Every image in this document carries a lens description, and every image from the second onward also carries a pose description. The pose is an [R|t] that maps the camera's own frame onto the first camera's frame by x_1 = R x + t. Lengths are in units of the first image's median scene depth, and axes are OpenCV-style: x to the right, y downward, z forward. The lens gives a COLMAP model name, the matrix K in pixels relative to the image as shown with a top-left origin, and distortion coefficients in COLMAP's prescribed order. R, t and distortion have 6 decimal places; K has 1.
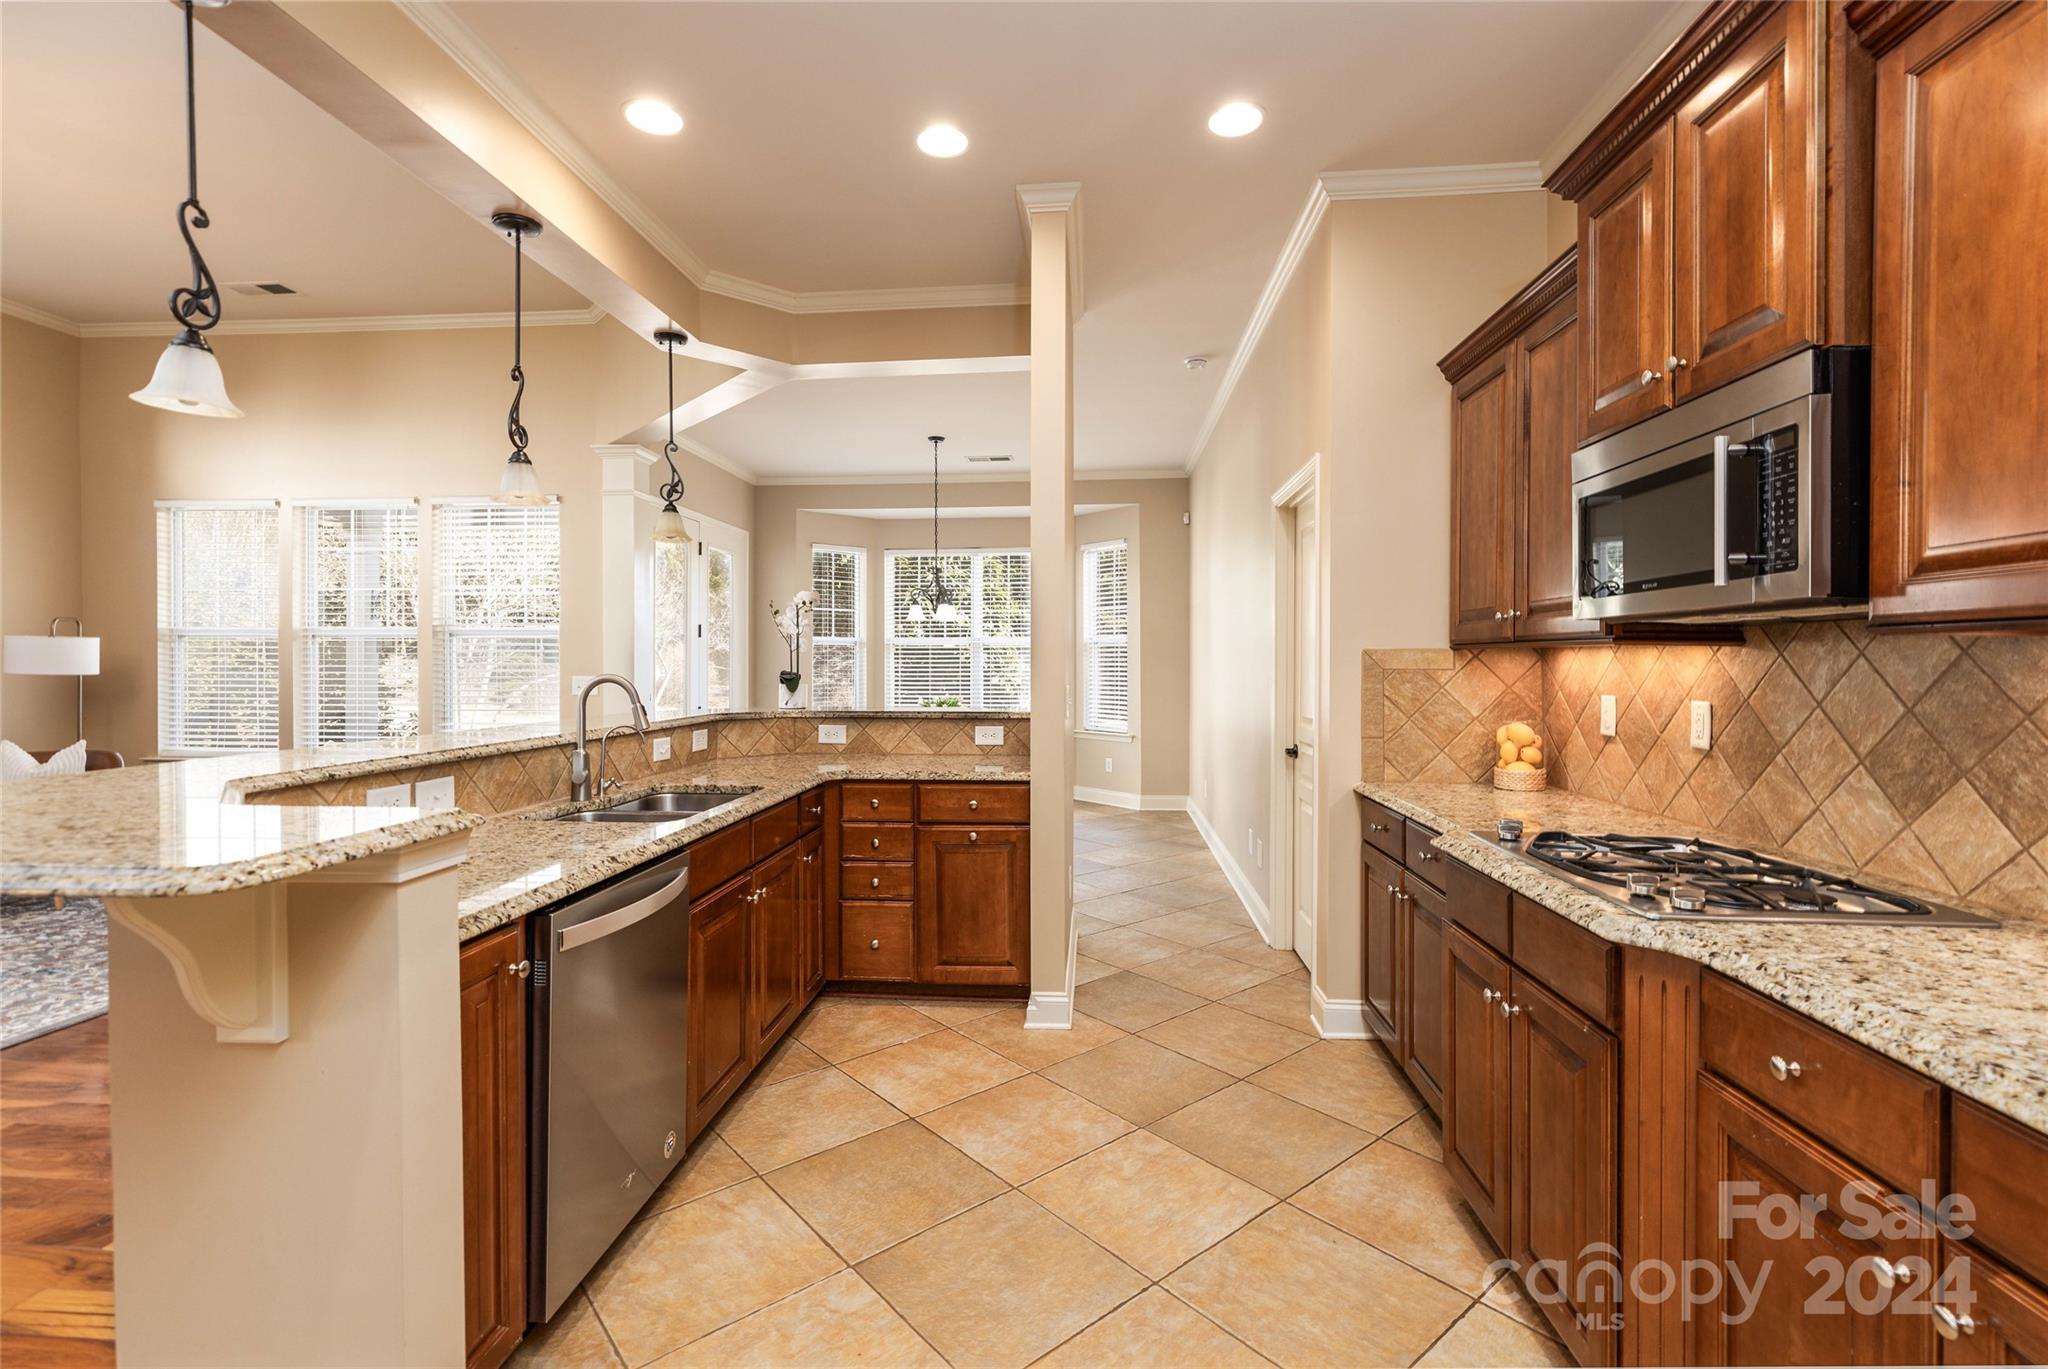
lens RADIAL K [[929.1, 0, 1014.8], [0, 929.1, 663.5], [0, 0, 1]] dist [0.019115, -0.000275]
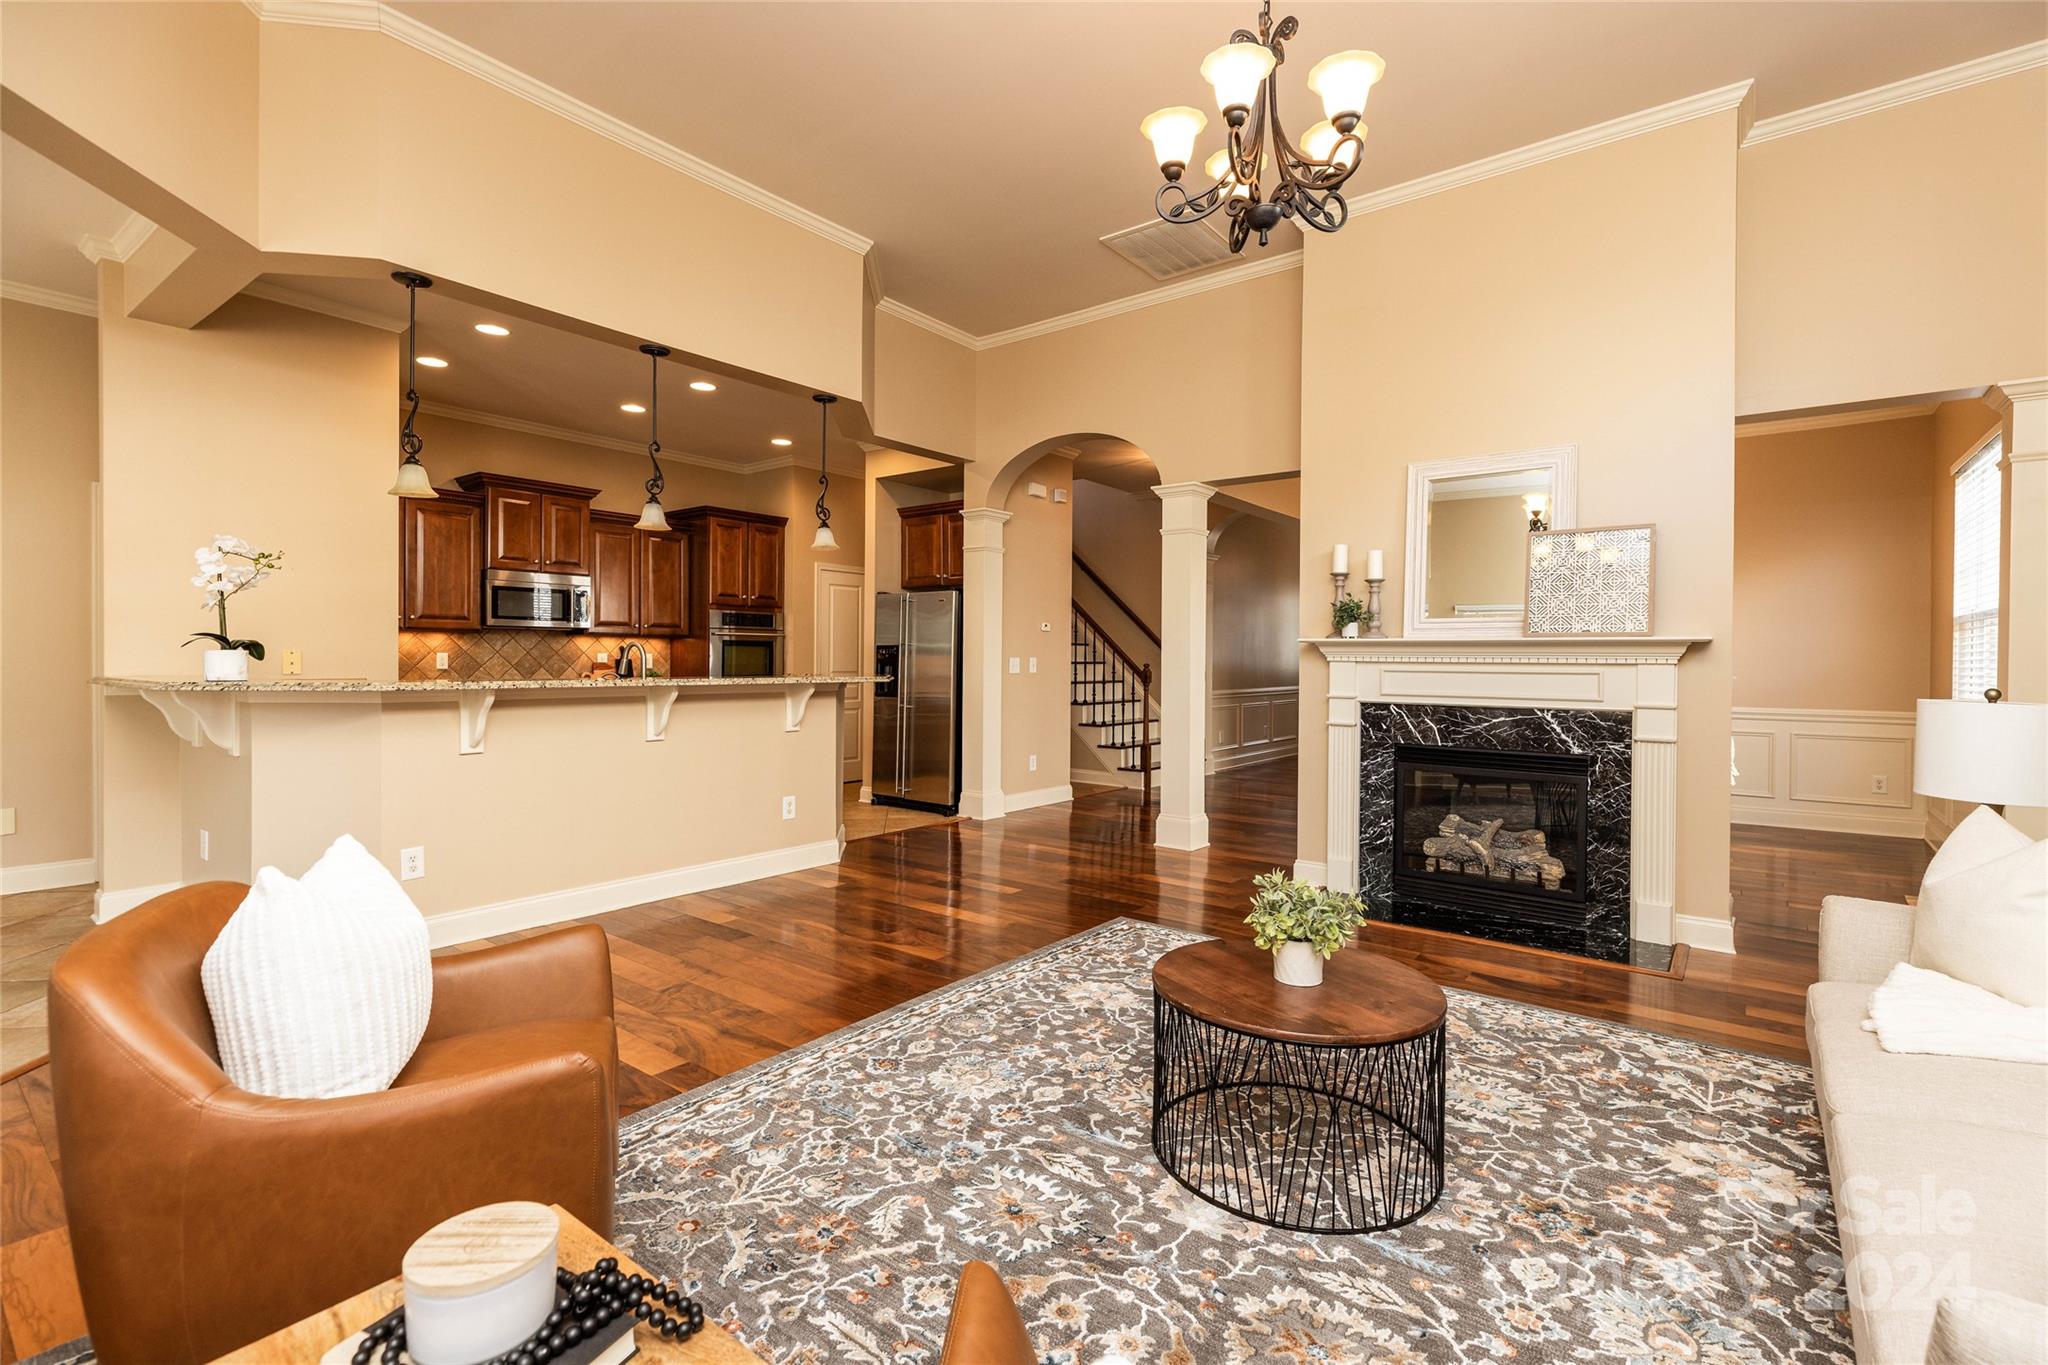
lens RADIAL K [[929.1, 0, 1014.8], [0, 929.1, 661.5], [0, 0, 1]] dist [0.019115, -0.000275]
pose [[-0.830169, -0.007370, 0.557463, -2.654311], [-0.006347, 0.999973, 0.003769, 0.050609], [-0.557475, -0.000410, -0.830193, 2.744373]]
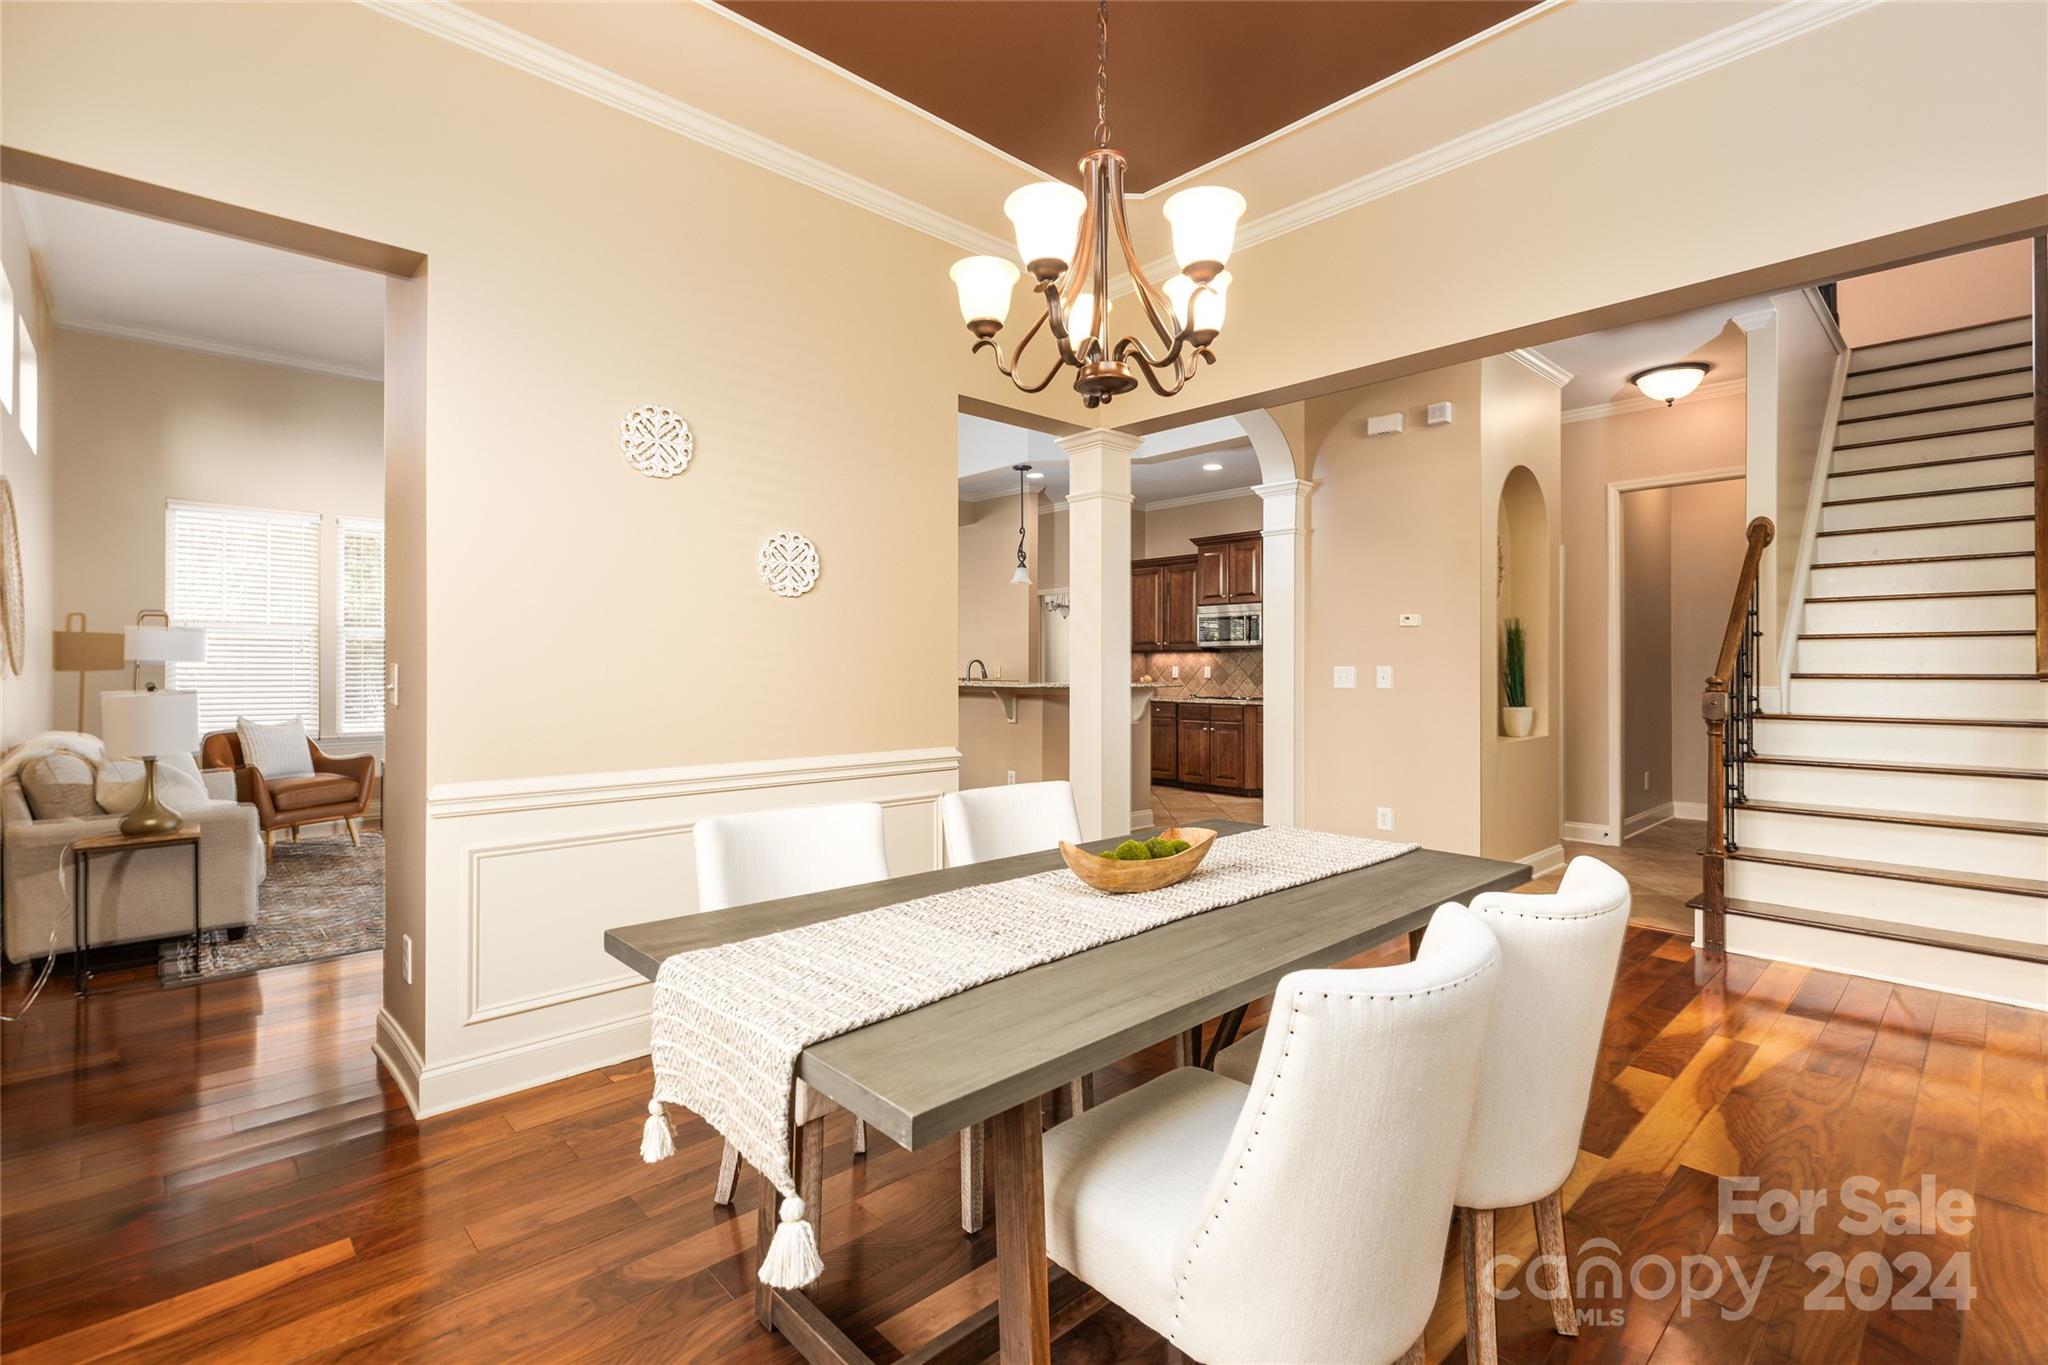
lens RADIAL K [[919.1, 0, 1028.1], [0, 919.1, 664.8], [0, 0, 1]] dist [0.008288, 0.000230]
pose [[0.669276, 0.002108, 0.743011, -3.205546], [0.000754, 0.999994, -0.003517, 0.053382], [-0.743014, 0.002914, 0.669270, -1.279502]]
